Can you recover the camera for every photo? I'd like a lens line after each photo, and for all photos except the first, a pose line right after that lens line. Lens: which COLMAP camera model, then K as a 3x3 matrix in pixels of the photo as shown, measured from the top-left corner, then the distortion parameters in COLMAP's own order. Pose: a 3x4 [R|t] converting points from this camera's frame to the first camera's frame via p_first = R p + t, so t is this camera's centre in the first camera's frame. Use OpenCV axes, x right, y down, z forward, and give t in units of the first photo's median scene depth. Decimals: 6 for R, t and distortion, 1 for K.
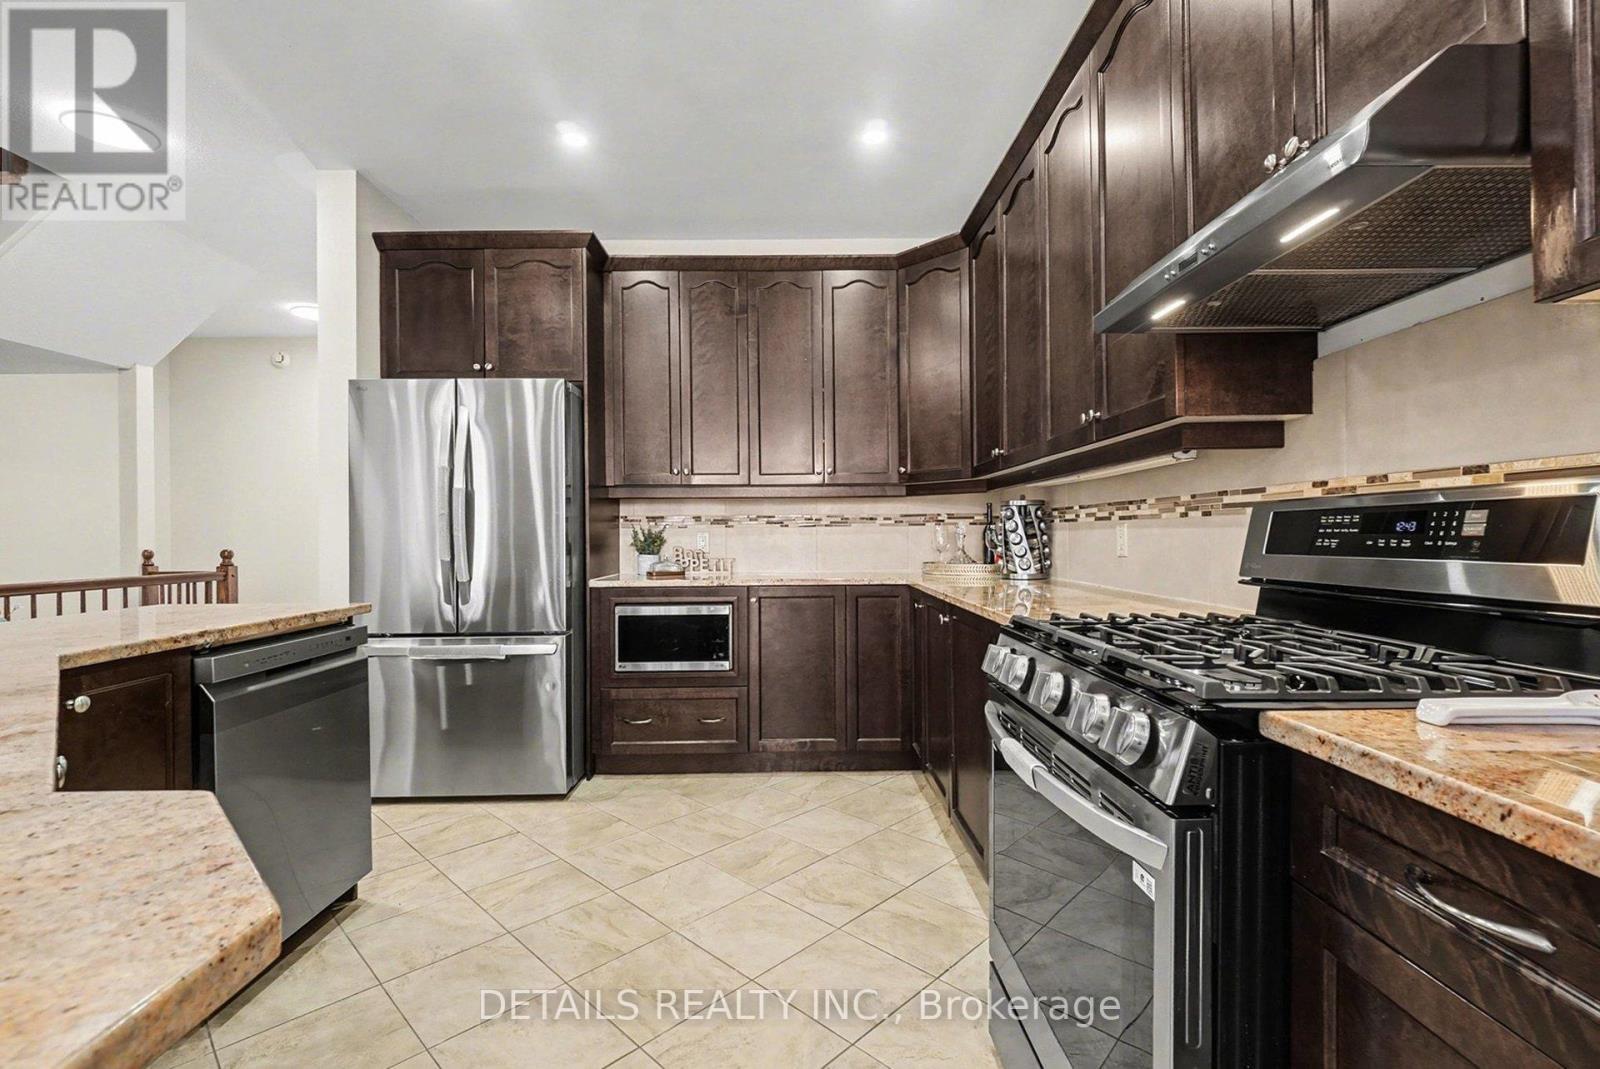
lens RADIAL K [[723.9, 0, 796.8], [0, 723.9, 533.7], [0, 0, 1]] dist [-0.002040, -0.002350]
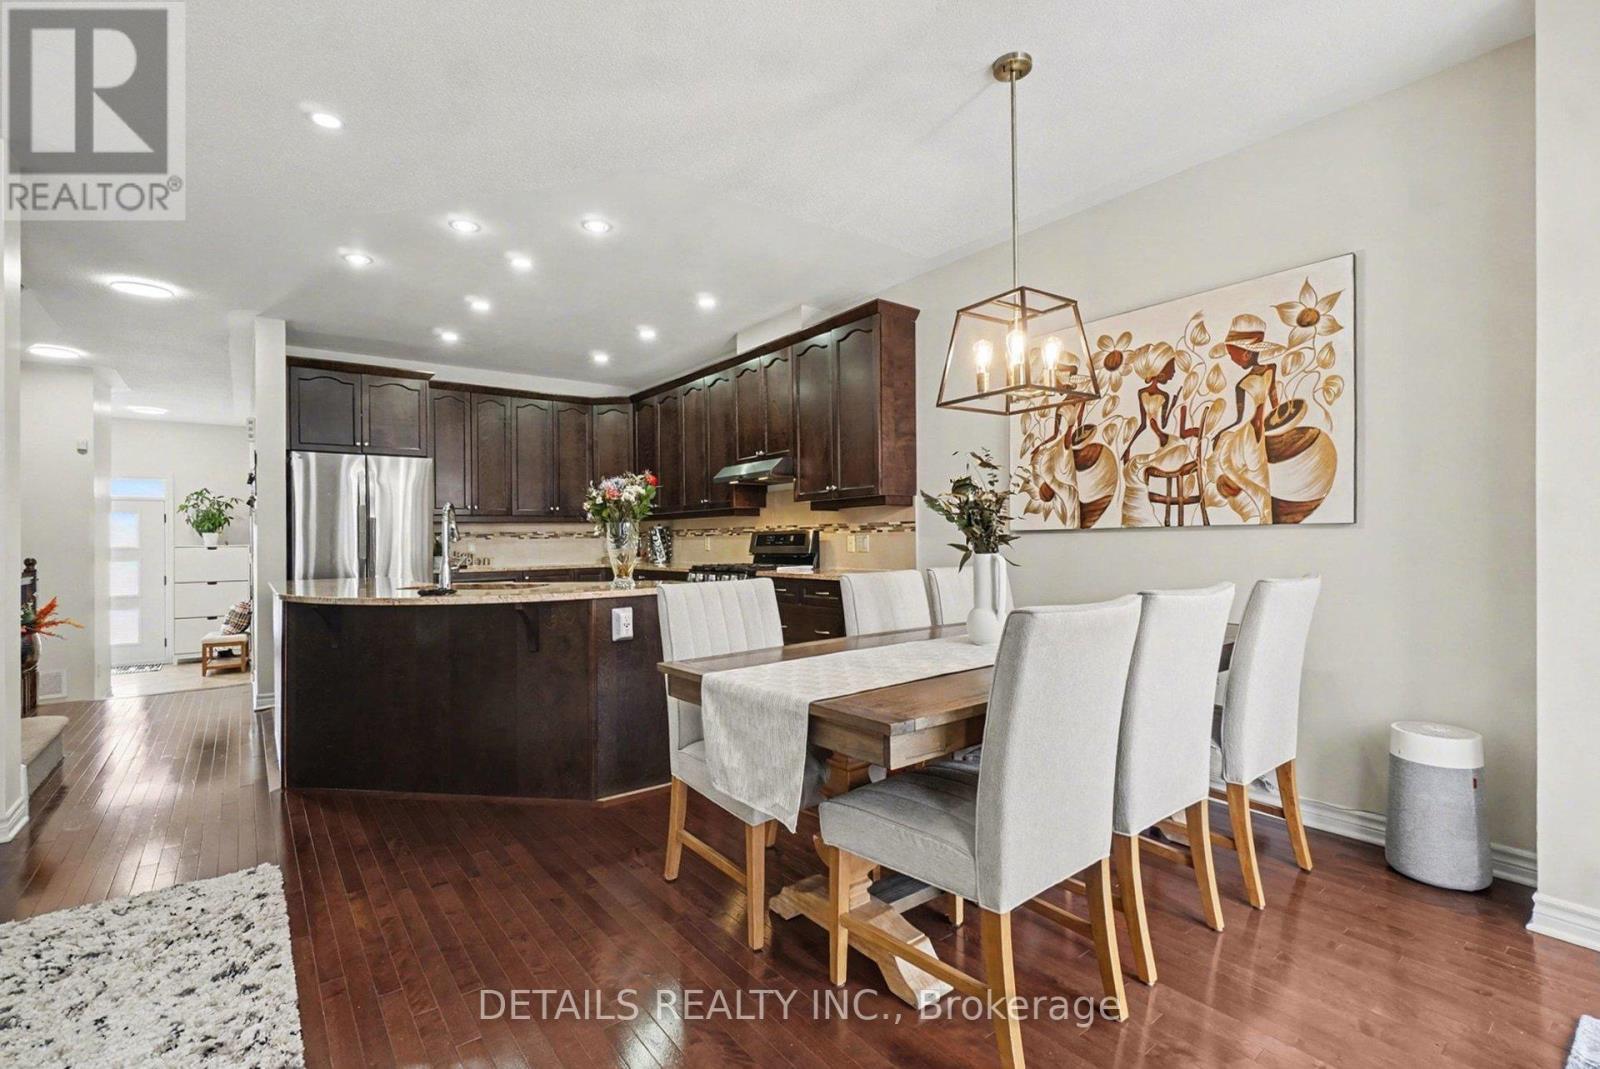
lens RADIAL K [[723.9, 0, 808.4], [0, 723.9, 540.9], [0, 0, 1]] dist [-0.002040, -0.002350]
pose [[0.786751, -0.003430, 0.617262, -0.739341], [0.006280, 0.999977, -0.002448, 0.006314], [-0.617239, 0.005803, 0.786754, -1.079424]]
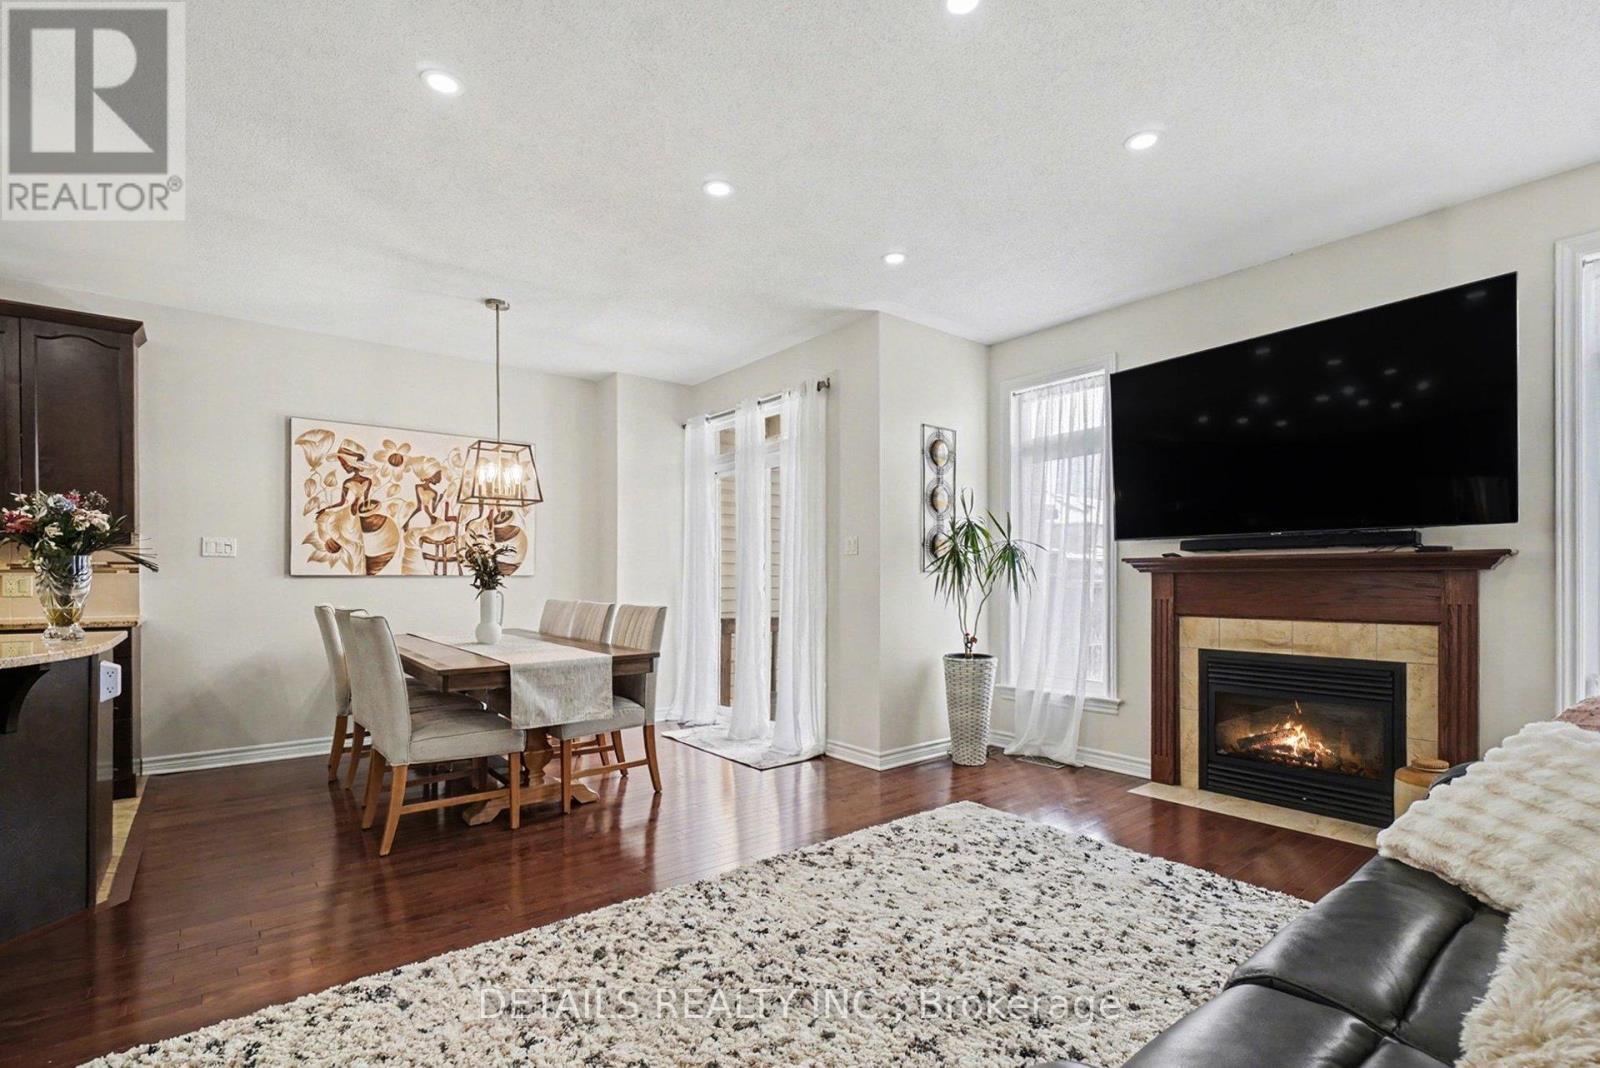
lens RADIAL K [[723.9, 0, 765.3], [0, 723.9, 590.7], [0, 0, 1]] dist [-0.002040, -0.002350]
pose [[-0.610586, -0.002664, 0.791945, -1.493250], [0.005822, 0.999952, 0.007853, 0.013758], [-0.791928, 0.009405, -0.610542, -0.123205]]
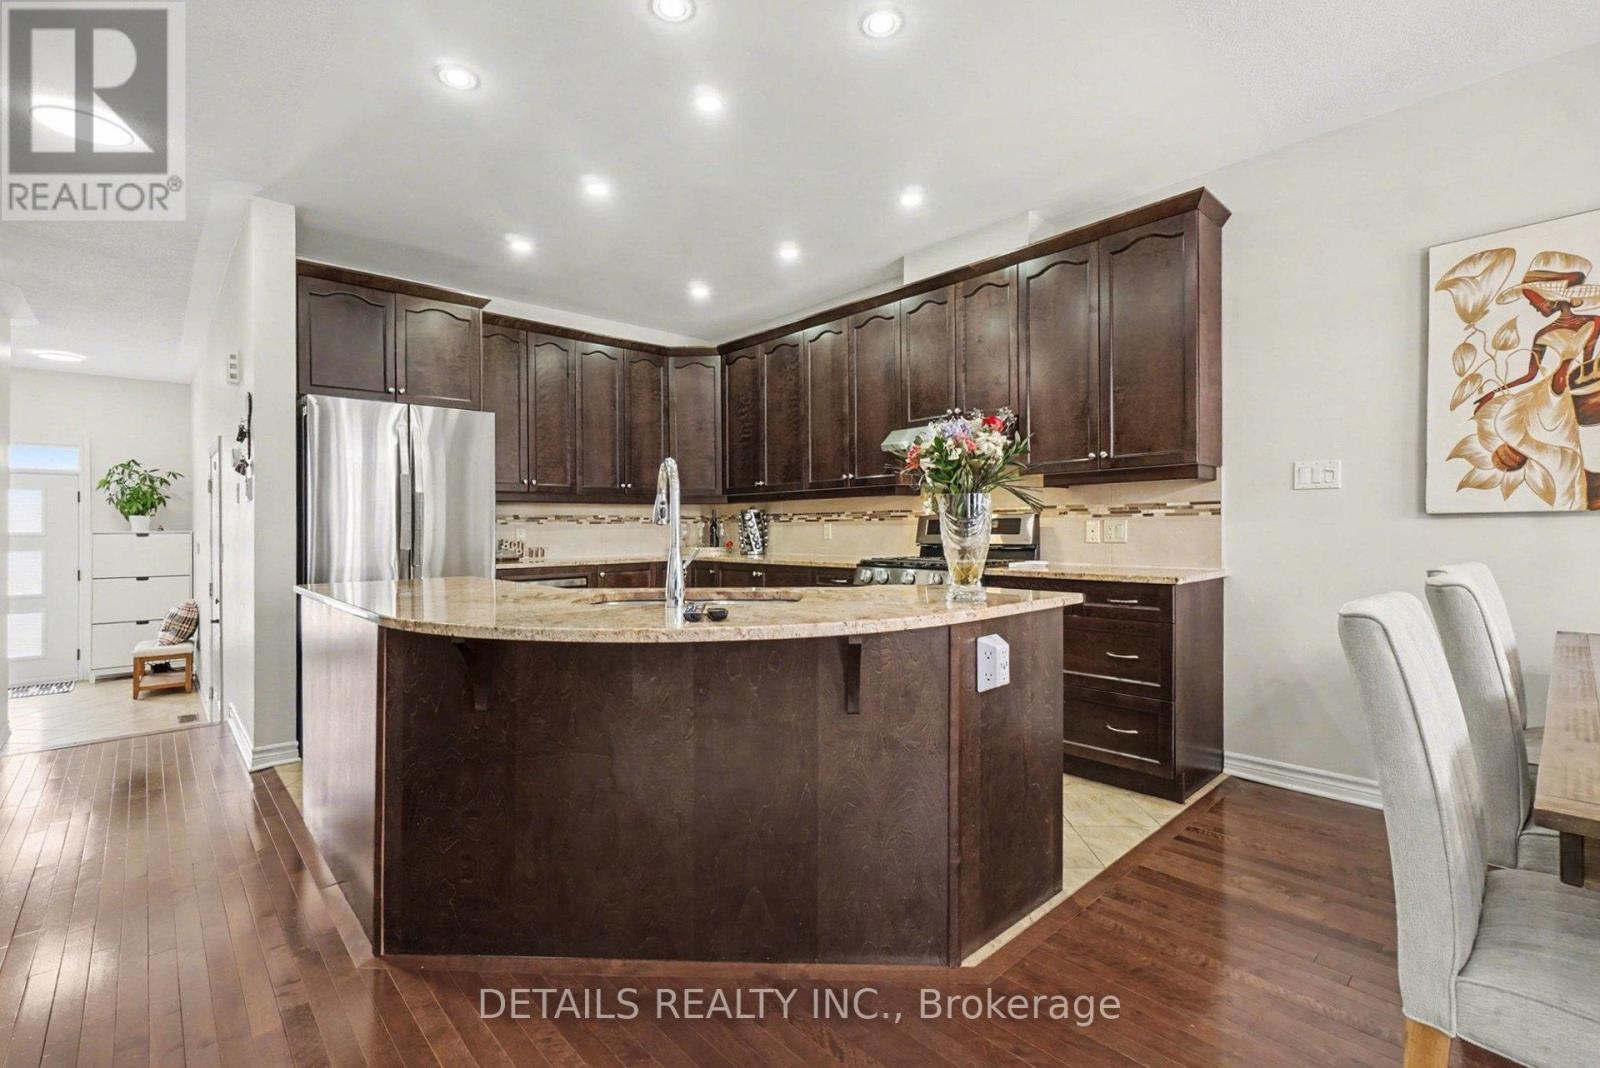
lens RADIAL K [[723.9, 0, 811.0], [0, 723.9, 536.3], [0, 0, 1]] dist [-0.002040, -0.002350]
pose [[0.732071, -0.006060, 0.681202, -0.847111], [0.002331, 0.999977, 0.006390, 0.008495], [-0.681224, -0.003089, 0.732068, -0.407420]]
